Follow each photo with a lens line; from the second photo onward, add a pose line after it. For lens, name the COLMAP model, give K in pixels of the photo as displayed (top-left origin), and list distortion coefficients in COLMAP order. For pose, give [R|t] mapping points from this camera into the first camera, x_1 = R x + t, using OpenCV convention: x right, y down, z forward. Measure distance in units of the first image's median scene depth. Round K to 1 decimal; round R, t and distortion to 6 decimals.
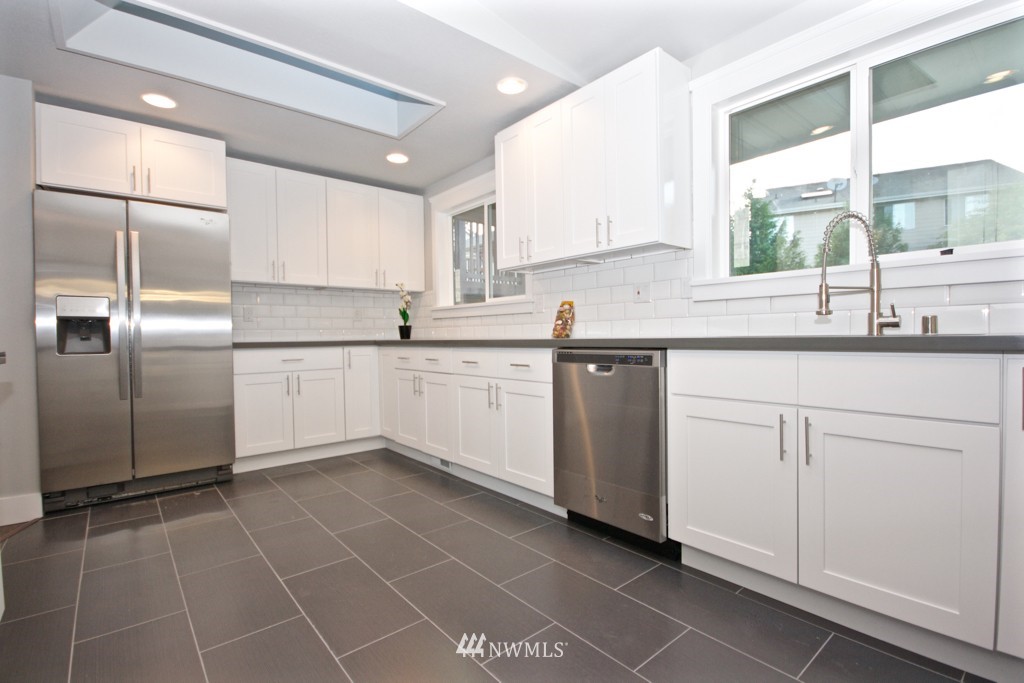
lens RADIAL K [[471.9, 0, 514.4], [0, 471.9, 342.9], [0, 0, 1]] dist [-0.002152, -0.001957]
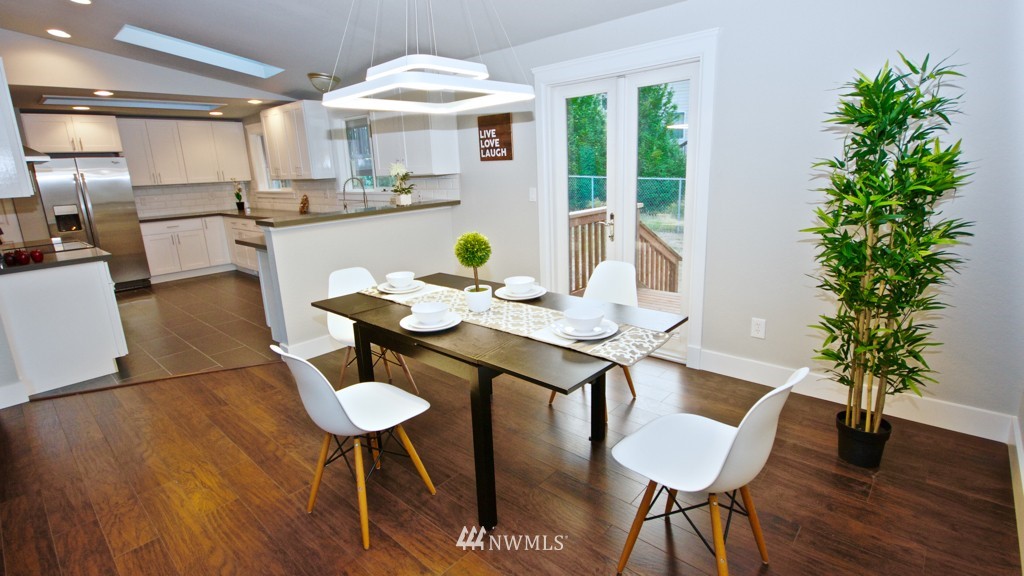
lens RADIAL K [[484.8, 0, 508.9], [0, 484.8, 282.9], [0, 0, 1]] dist [-0.010656, 0.000054]
pose [[0.991460, -0.053544, 0.118916, 0.731185], [0.026209, 0.975033, 0.220509, -0.155971], [-0.127754, -0.215509, 0.968109, -1.289278]]
